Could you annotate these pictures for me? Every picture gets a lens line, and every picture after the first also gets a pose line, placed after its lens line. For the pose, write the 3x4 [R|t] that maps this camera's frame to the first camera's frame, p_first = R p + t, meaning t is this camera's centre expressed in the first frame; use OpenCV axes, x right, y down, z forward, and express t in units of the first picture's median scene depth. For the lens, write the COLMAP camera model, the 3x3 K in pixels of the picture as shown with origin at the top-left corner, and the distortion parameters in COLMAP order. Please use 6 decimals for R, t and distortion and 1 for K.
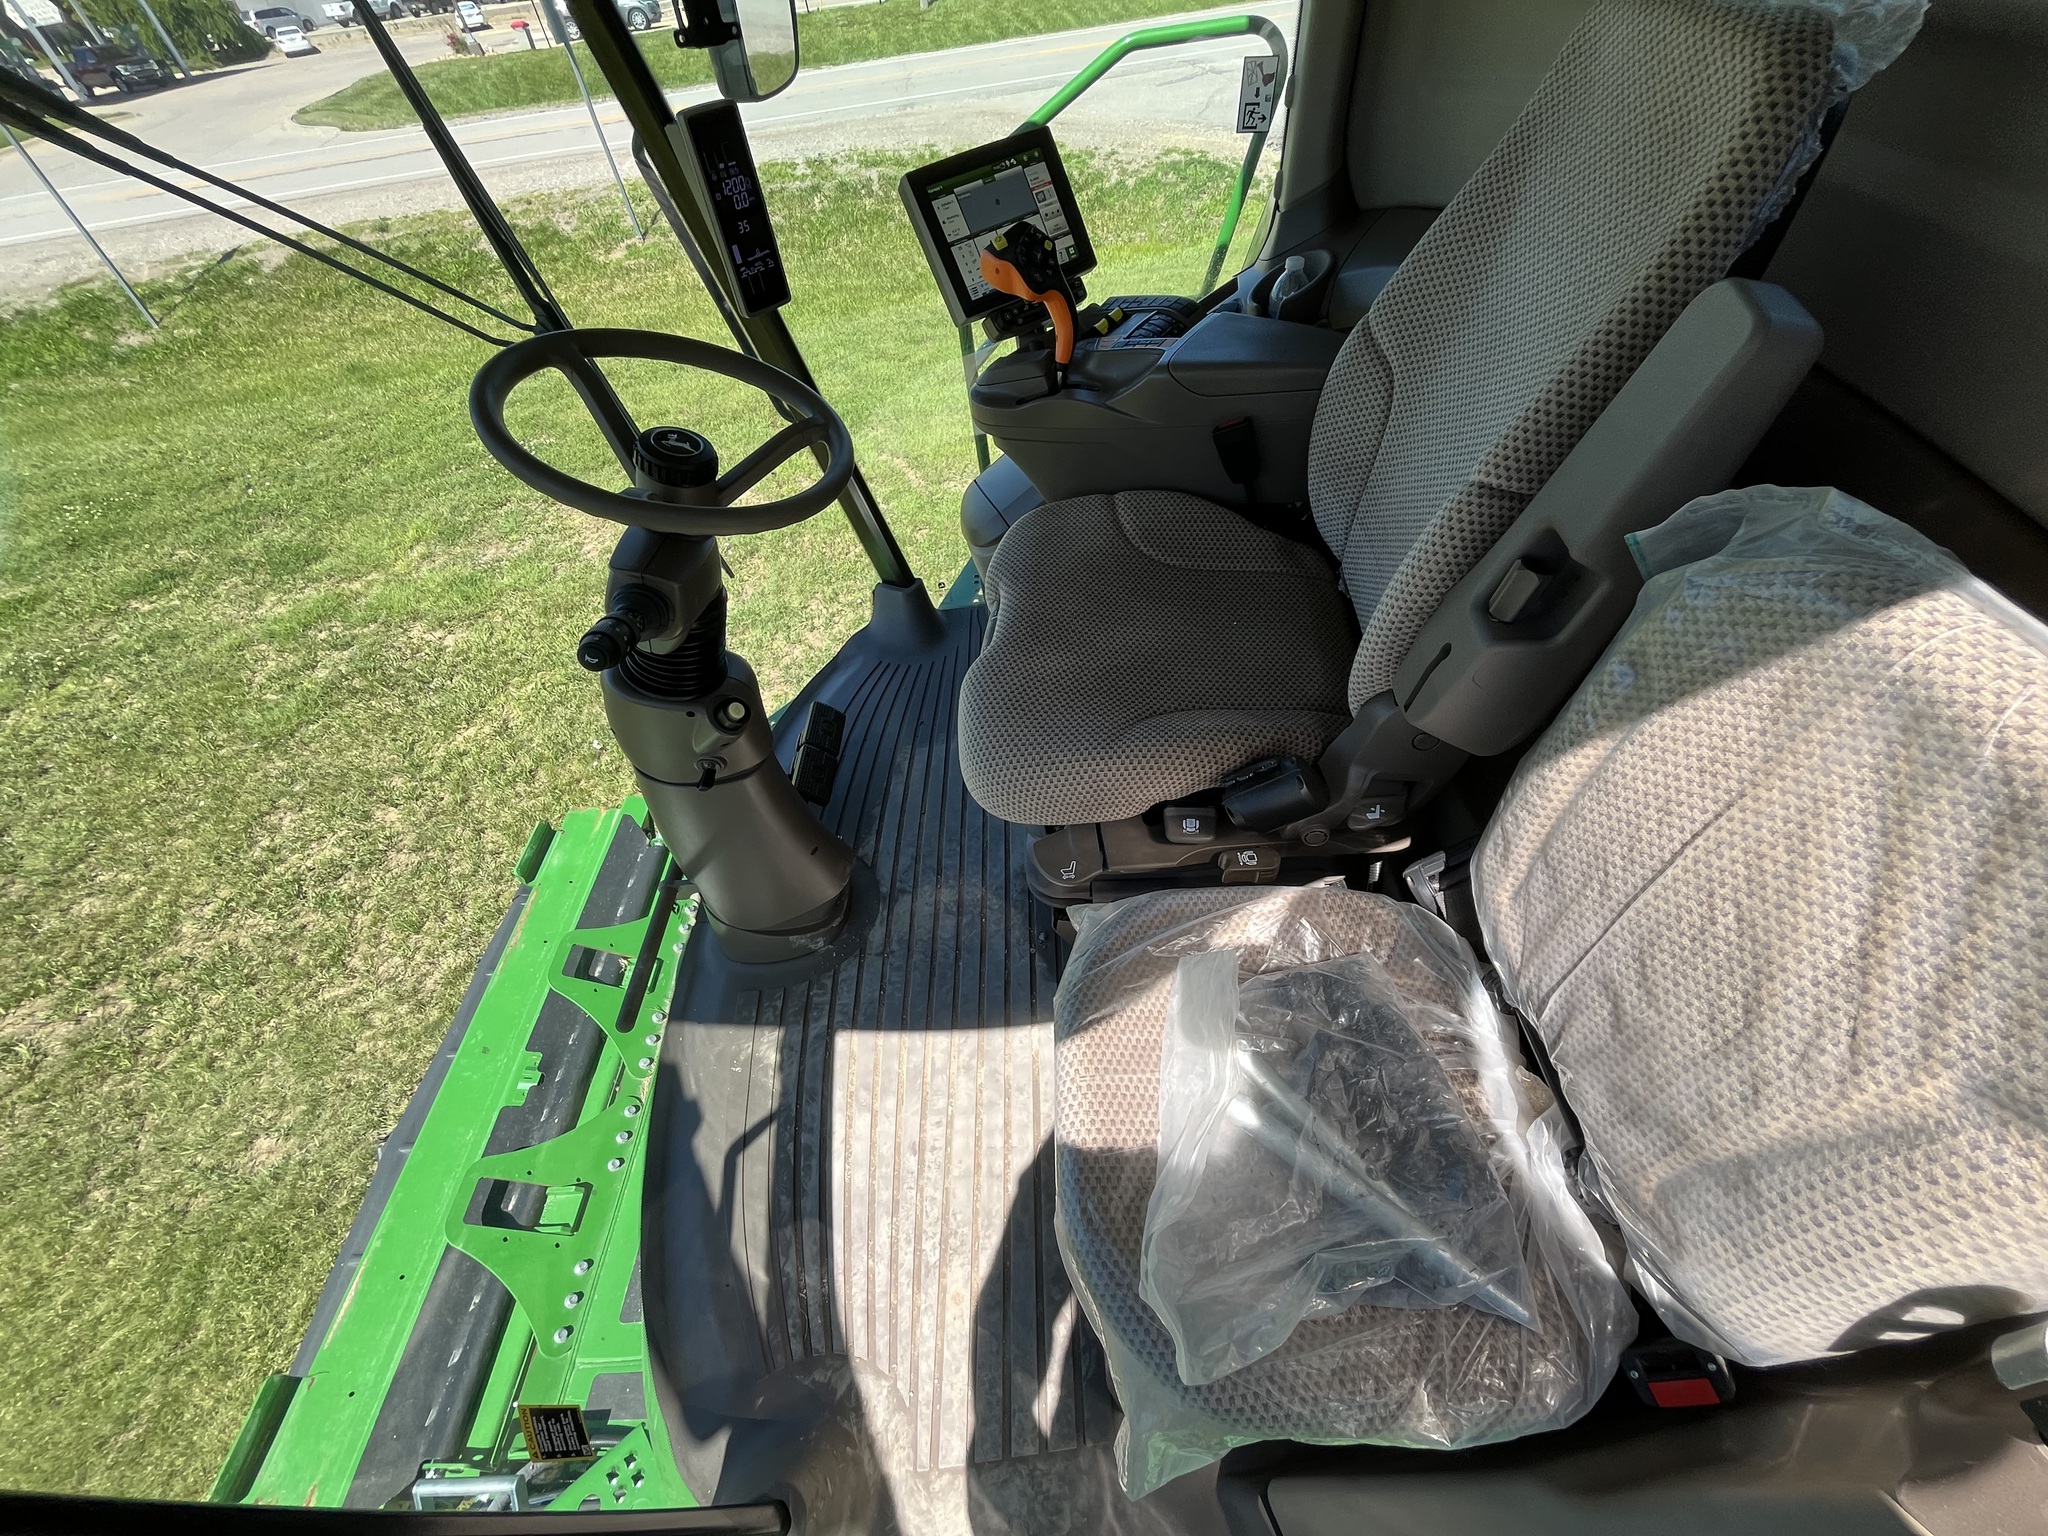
lens RADIAL K [[829.2, 0, 1018.0], [0, 829.2, 765.4], [0, 0, 1]] dist [-0.001631, -0.000249]
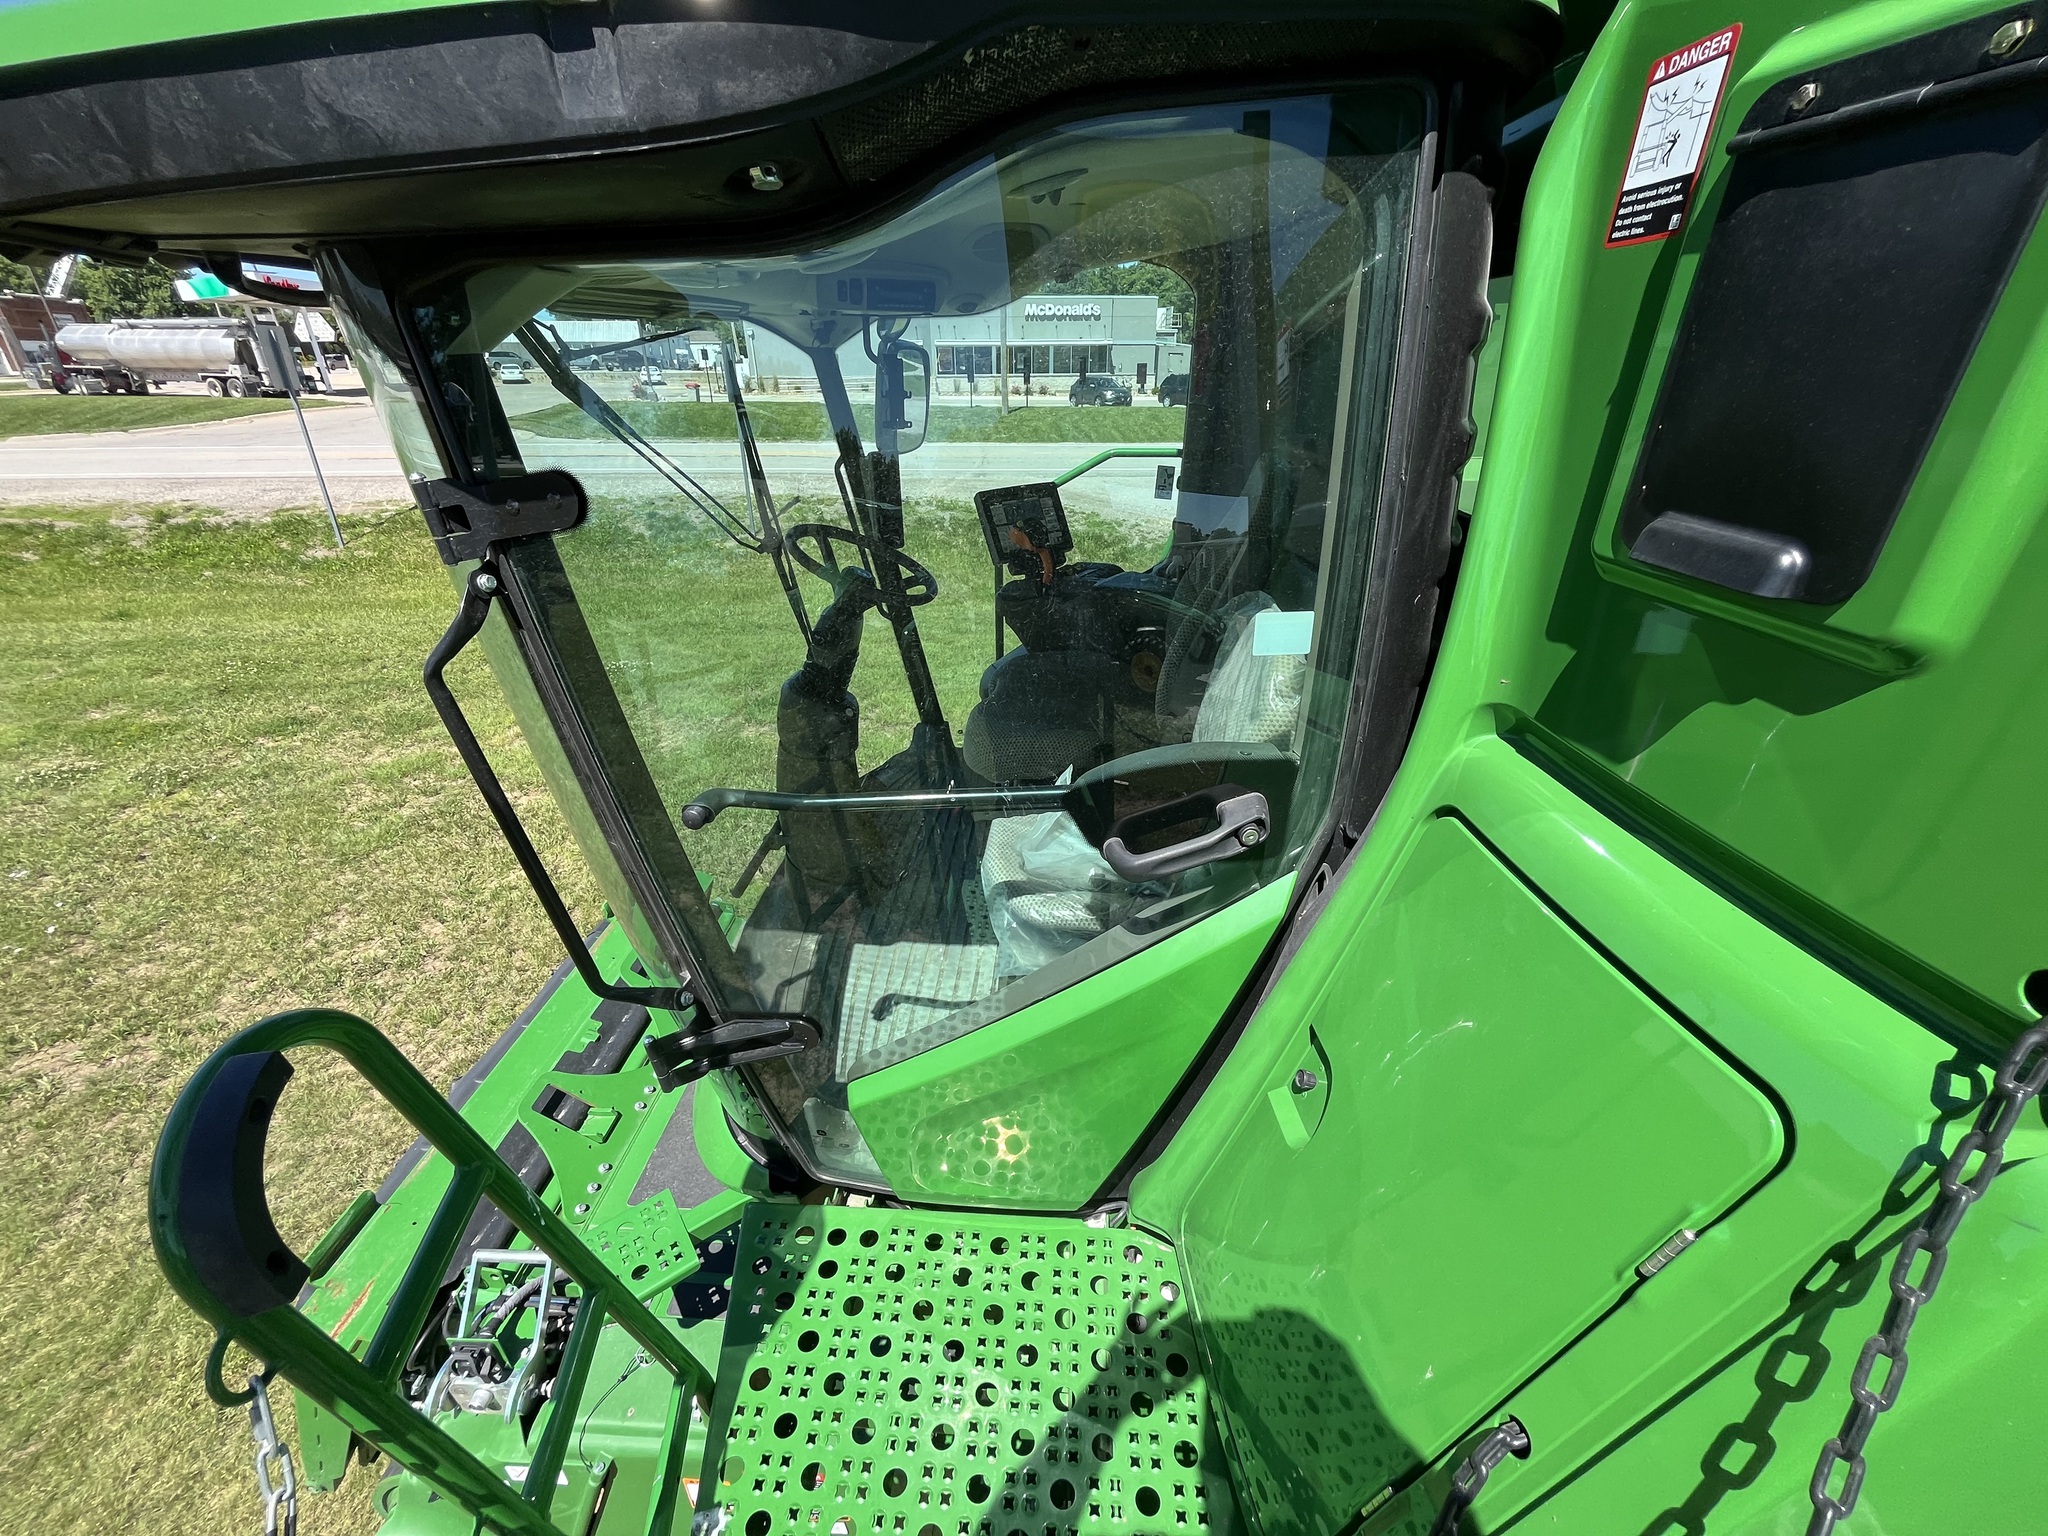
lens RADIAL K [[829.2, 0, 1018.0], [0, 829.2, 765.4], [0, 0, 1]] dist [-0.001631, -0.000249]
pose [[0.991492, 0.128692, -0.019517, 0.019836], [-0.127696, 0.932638, -0.337460, 0.135553], [-0.025227, 0.337082, 0.941137, -0.158149]]
